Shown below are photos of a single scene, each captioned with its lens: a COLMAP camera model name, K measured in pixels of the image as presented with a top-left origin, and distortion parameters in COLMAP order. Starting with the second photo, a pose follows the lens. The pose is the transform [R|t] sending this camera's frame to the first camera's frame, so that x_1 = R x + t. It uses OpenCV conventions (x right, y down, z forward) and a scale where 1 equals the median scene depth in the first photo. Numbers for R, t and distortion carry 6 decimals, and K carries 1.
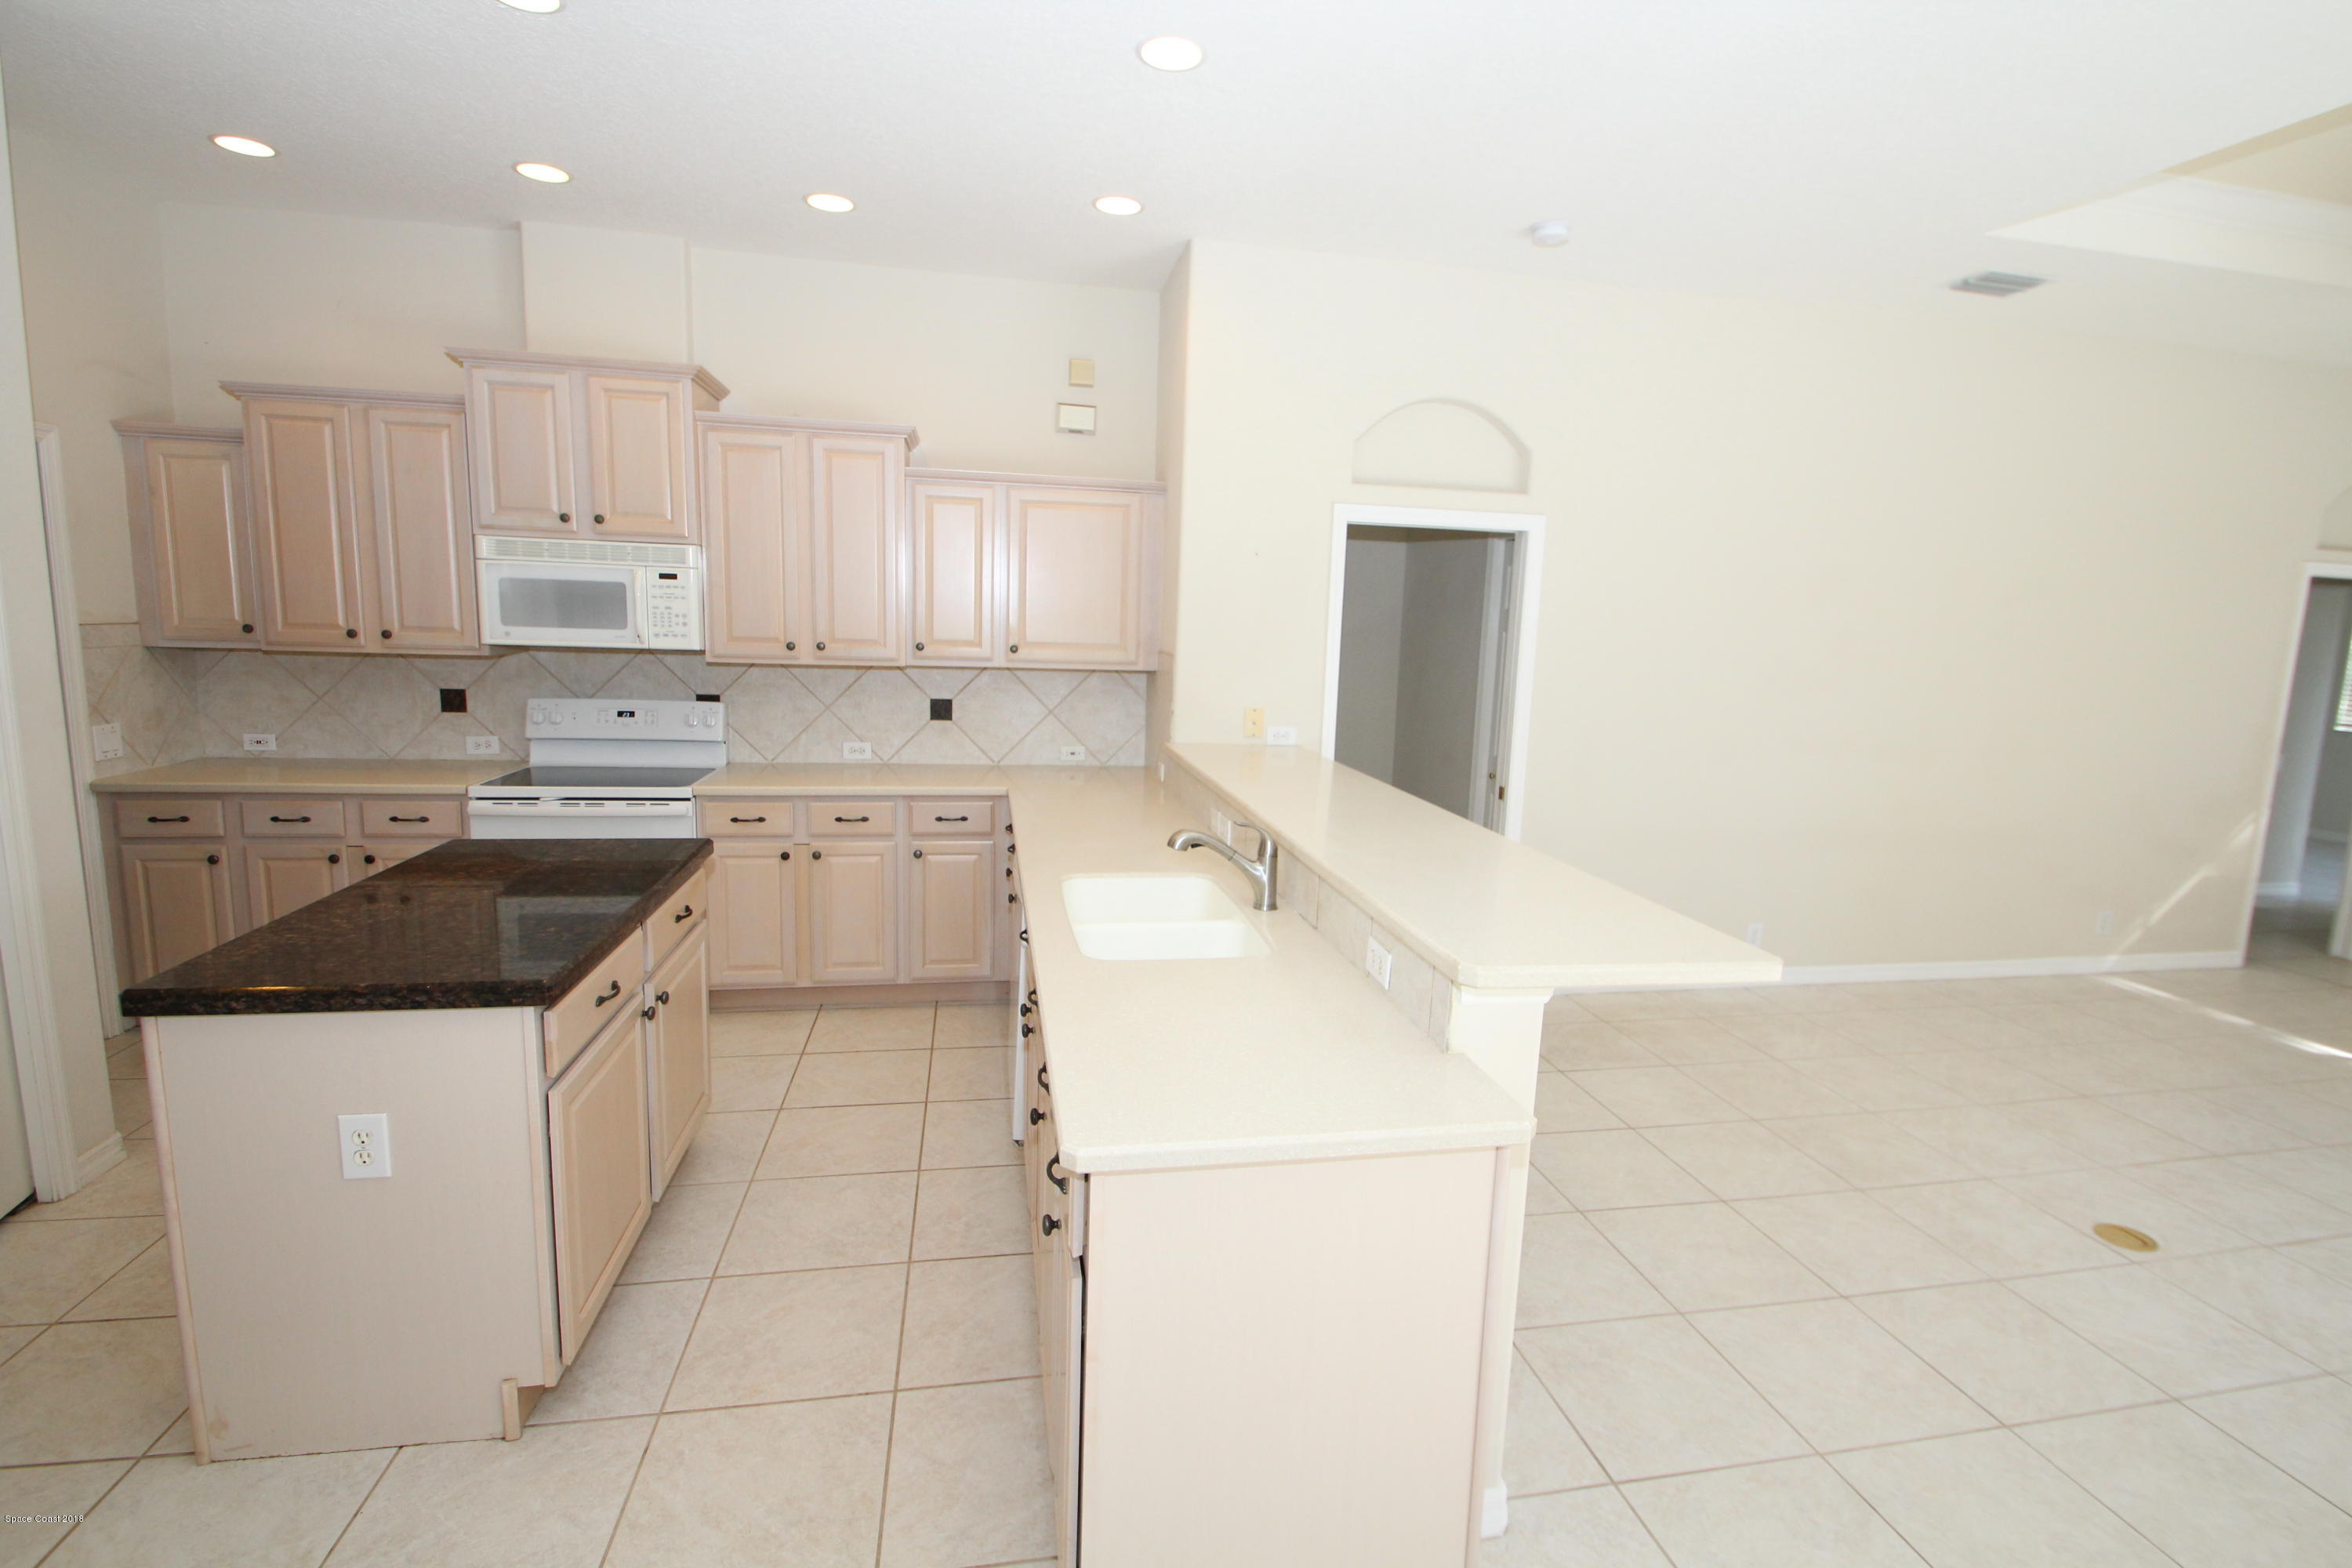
lens RADIAL K [[1101.7, 0, 1195.8], [0, 1101.7, 773.9], [0, 0, 1]] dist [0.018002, -0.024069]
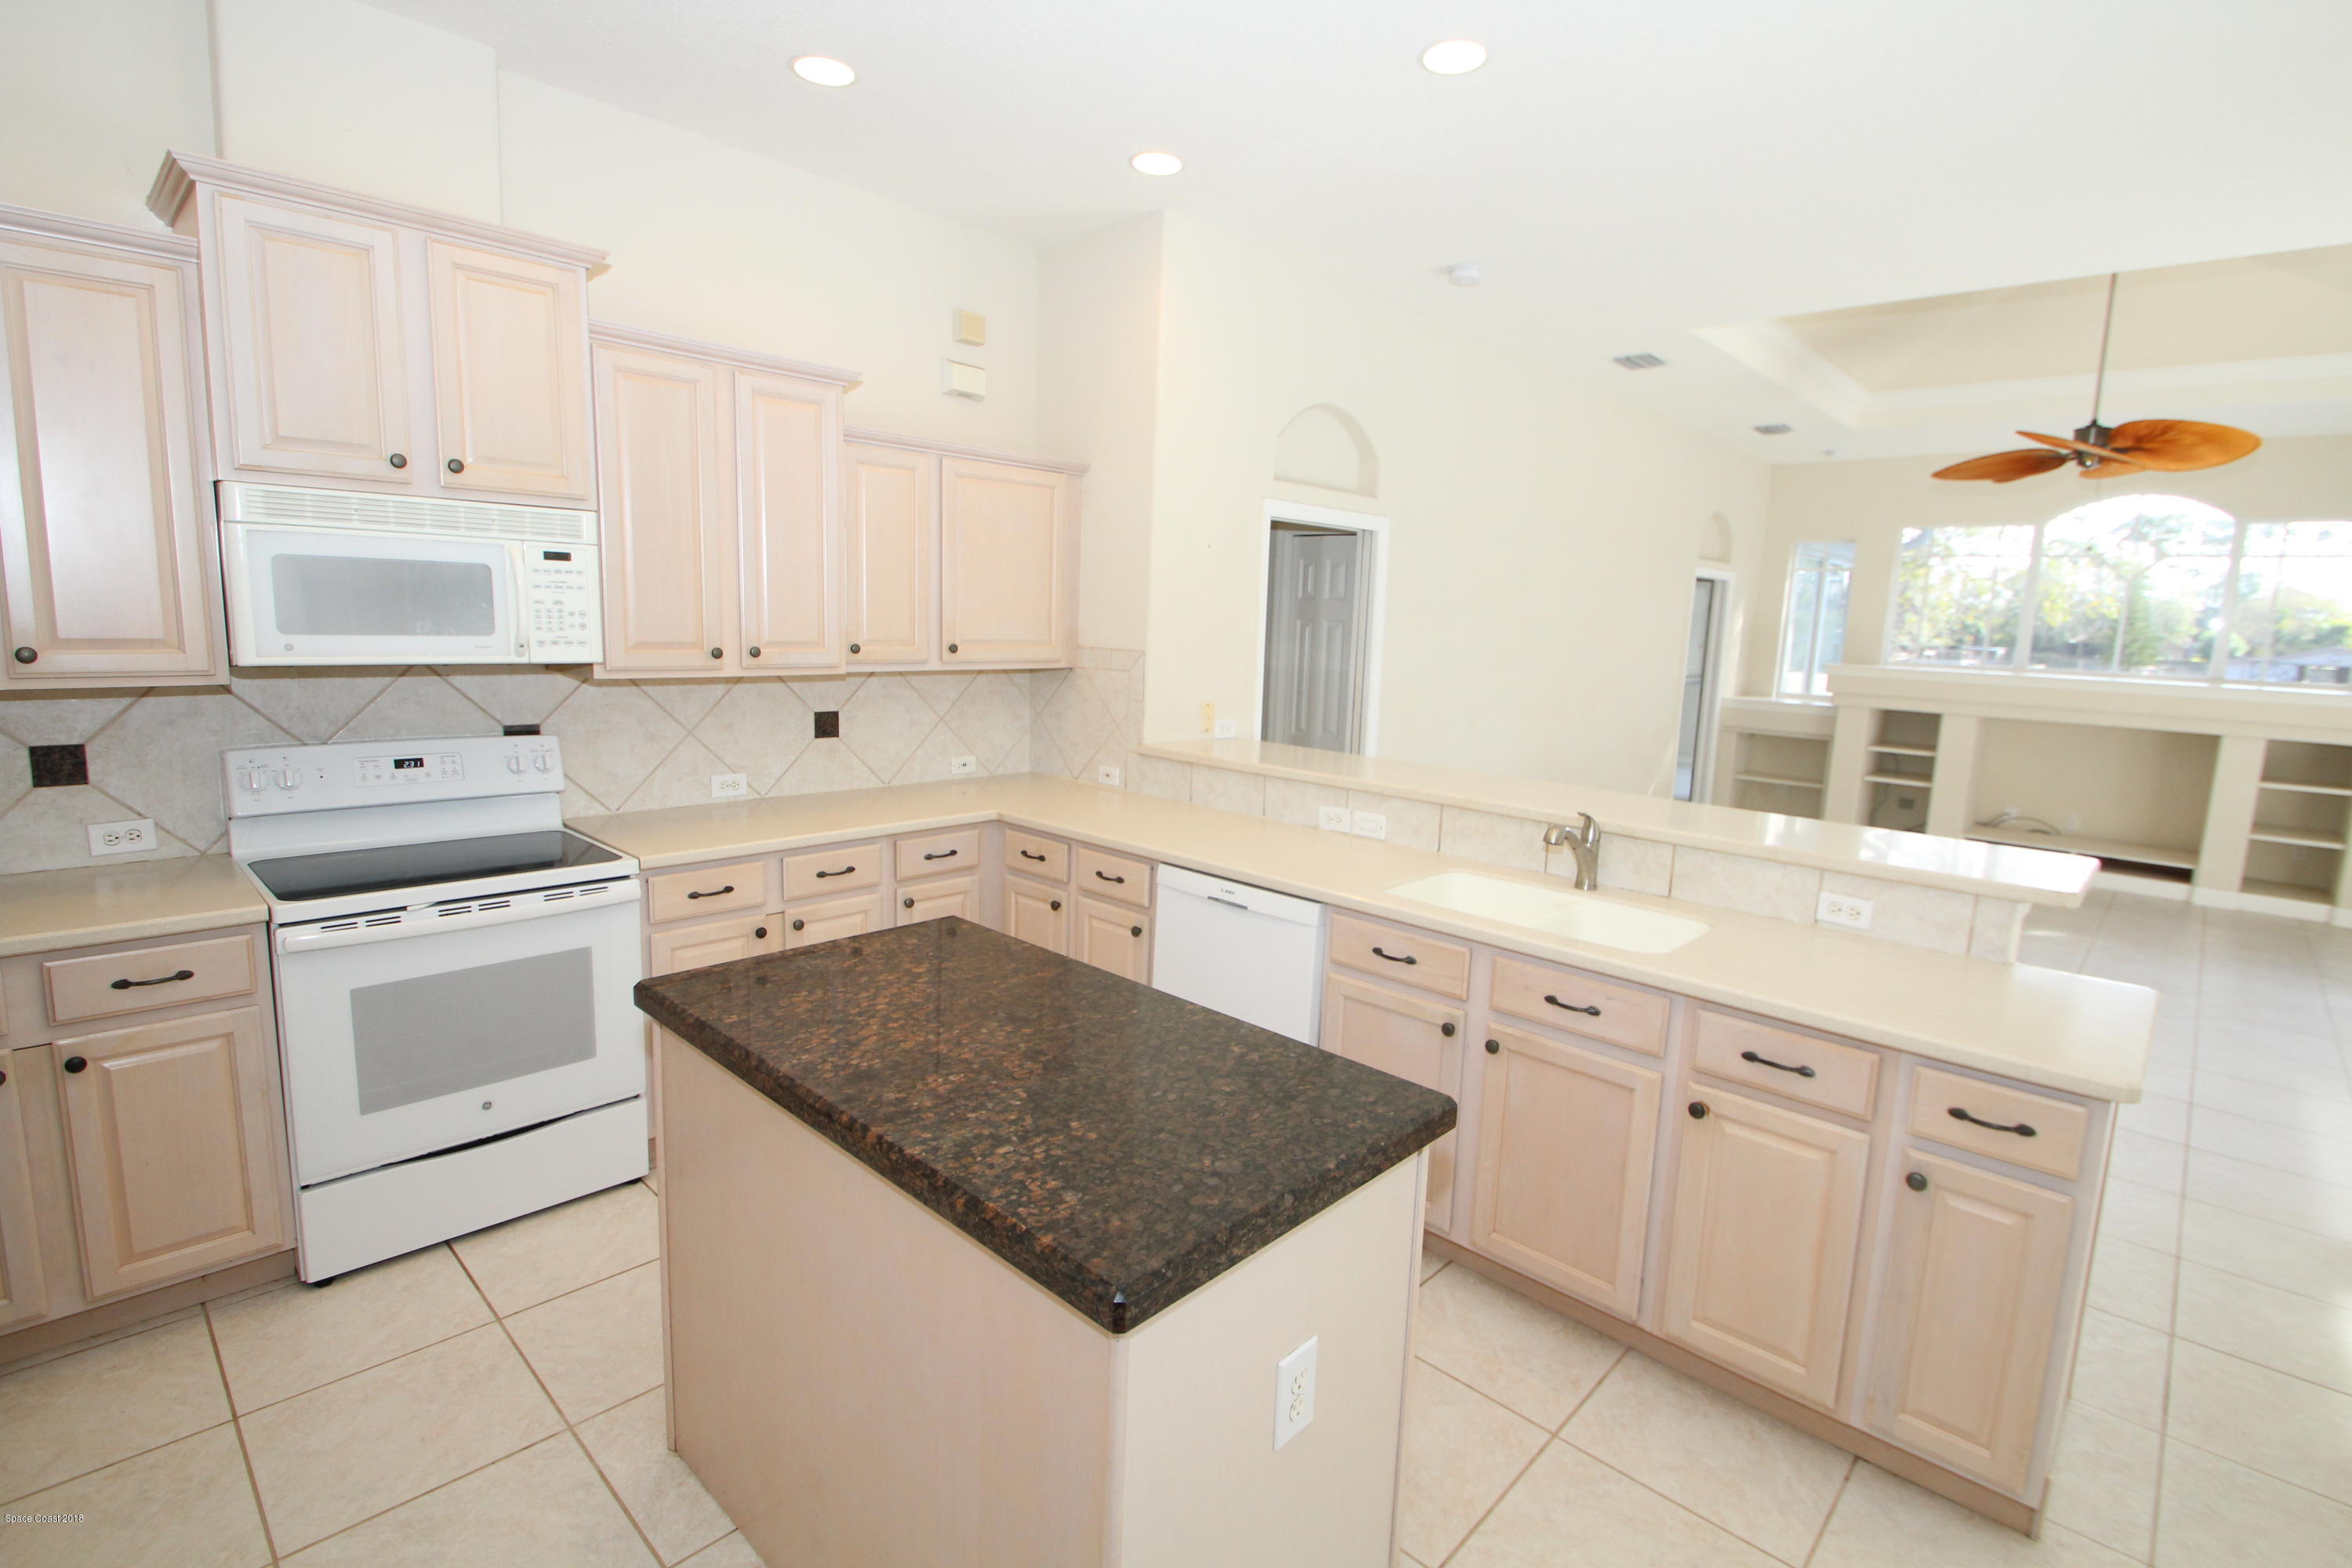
lens RADIAL K [[1101.7, 0, 1195.8], [0, 1101.7, 773.9], [0, 0, 1]] dist [0.018002, -0.024069]
pose [[0.809312, -0.090703, 0.580333, -0.554765], [0.076496, 0.995867, 0.048971, -0.047363], [-0.582376, 0.004760, 0.812905, 0.212967]]
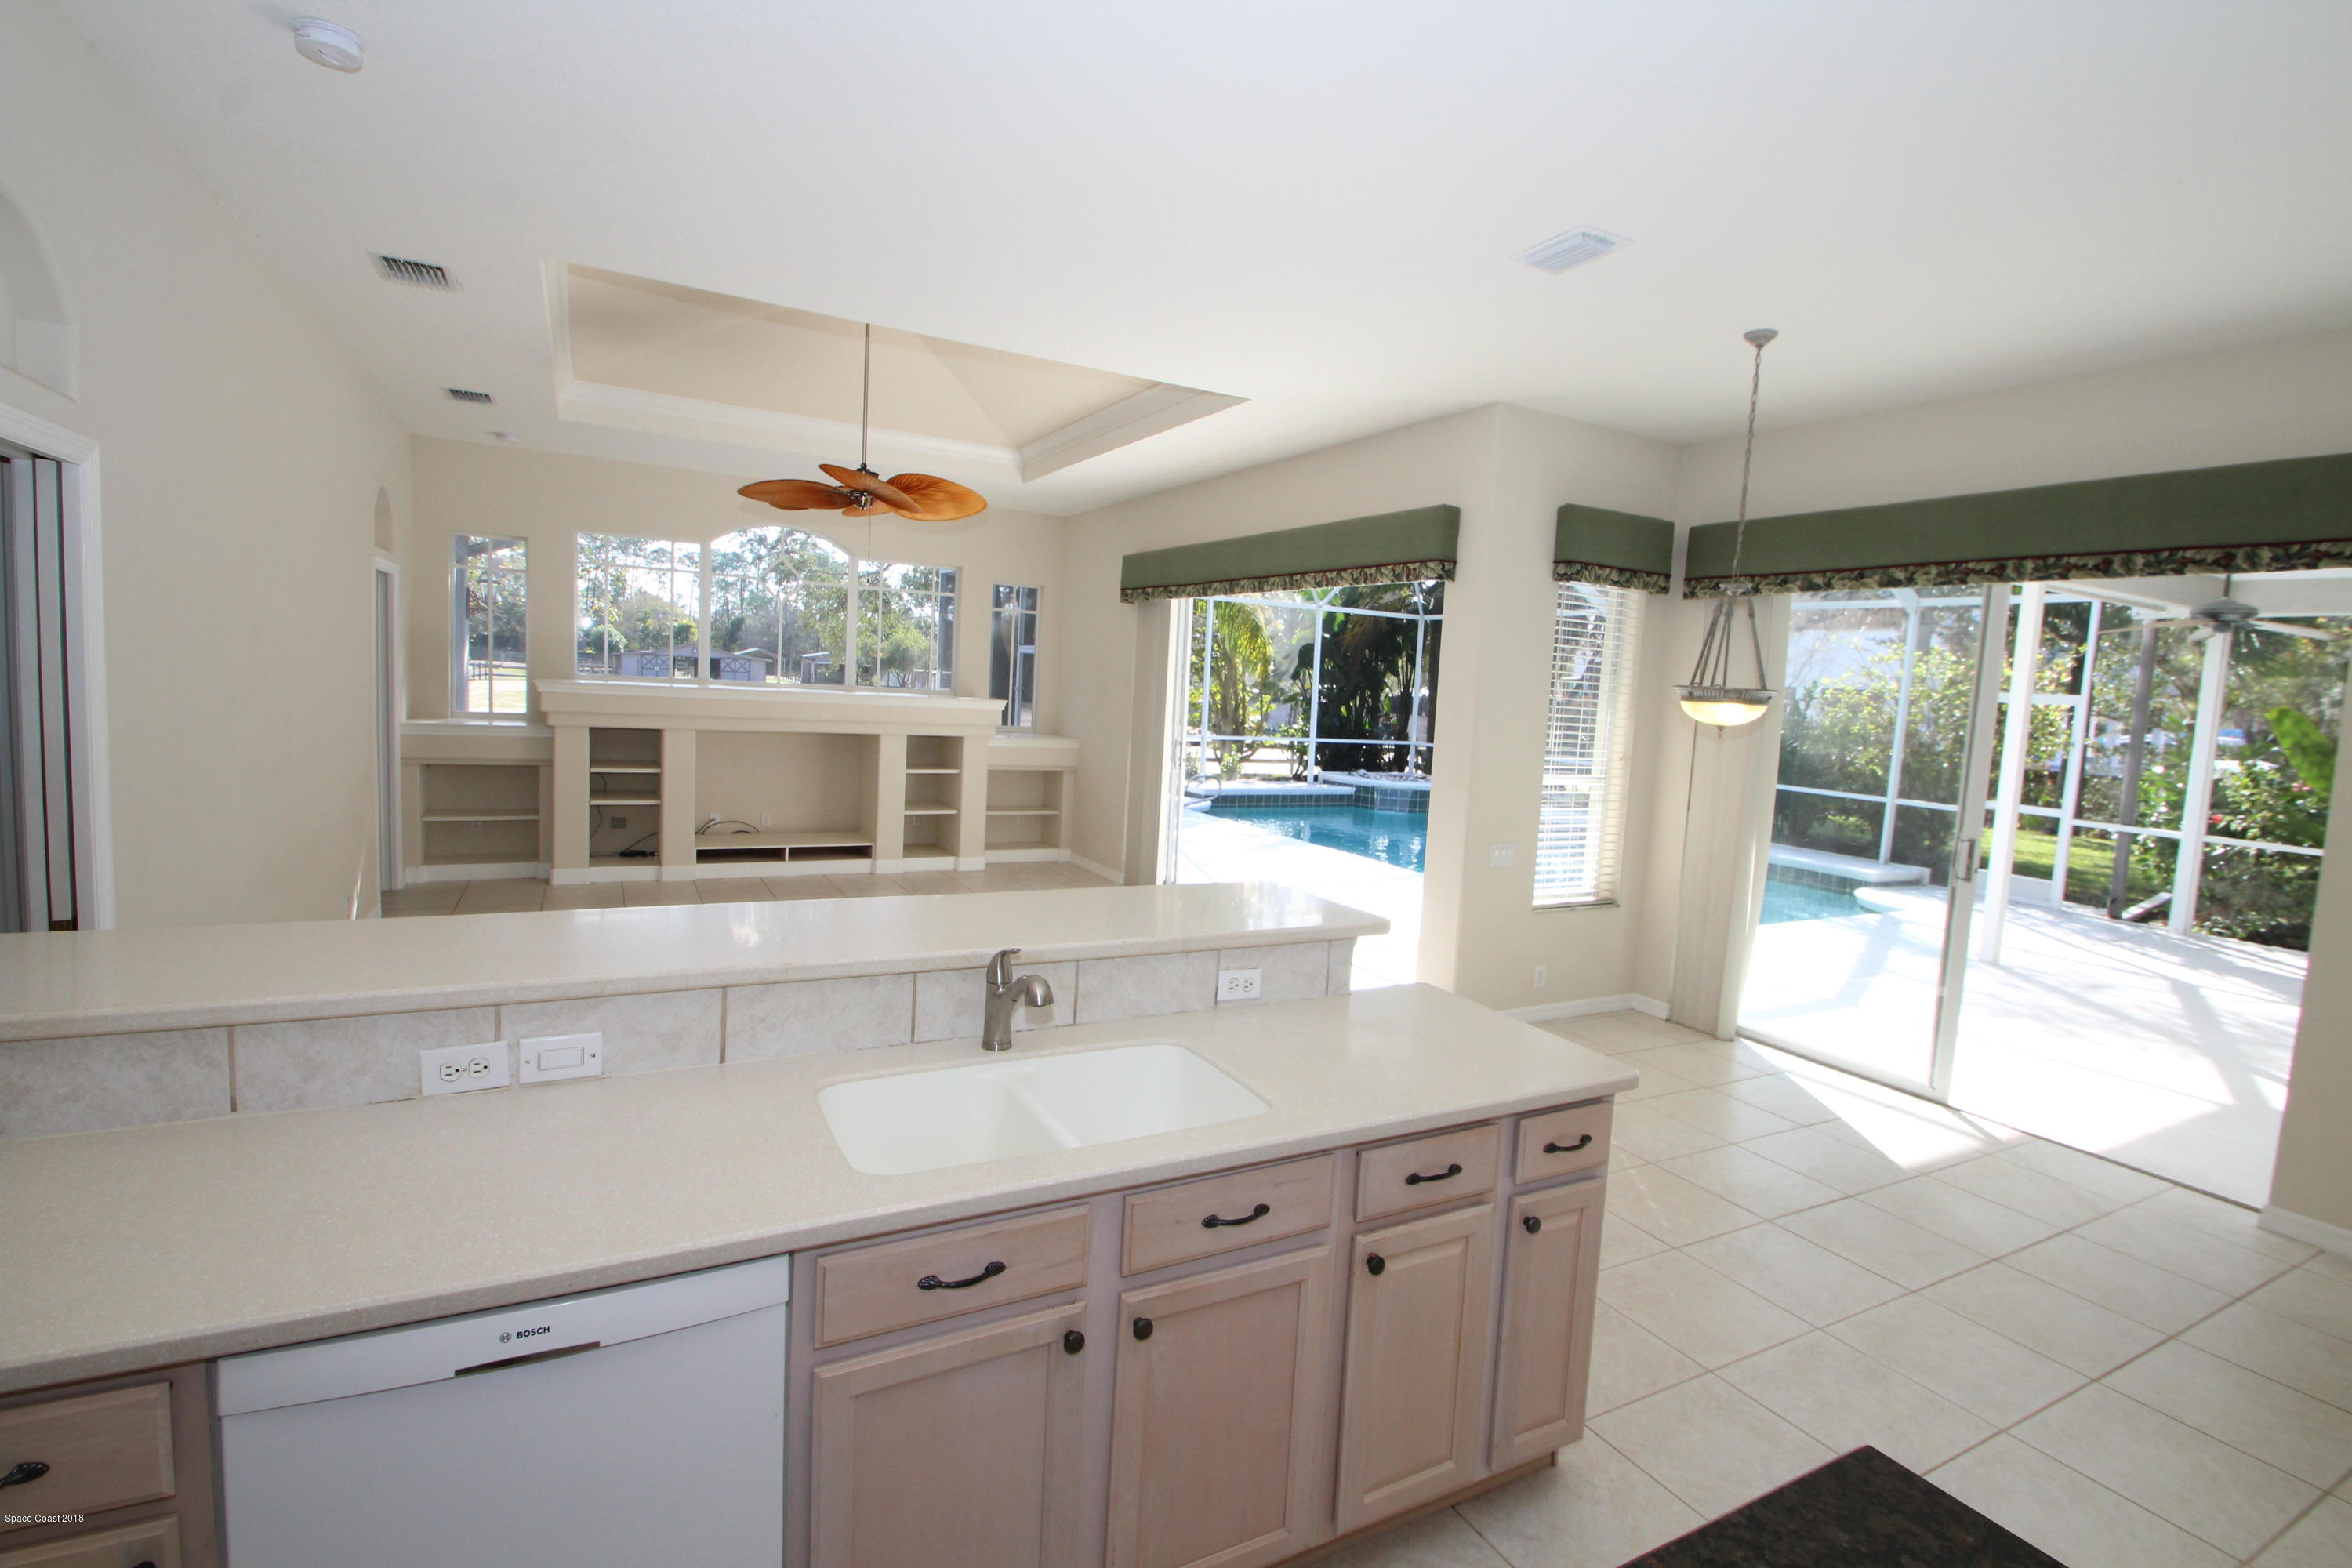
lens RADIAL K [[1100.9, 0, 1206.6], [0, 1100.9, 780.4], [0, 0, 1]] dist [-0.002912, -0.000338]
pose [[-0.307088, -0.140675, 0.941227, -0.452607], [0.068755, 0.983151, 0.169373, -0.121759], [-0.949194, 0.116727, -0.292242, 0.667652]]
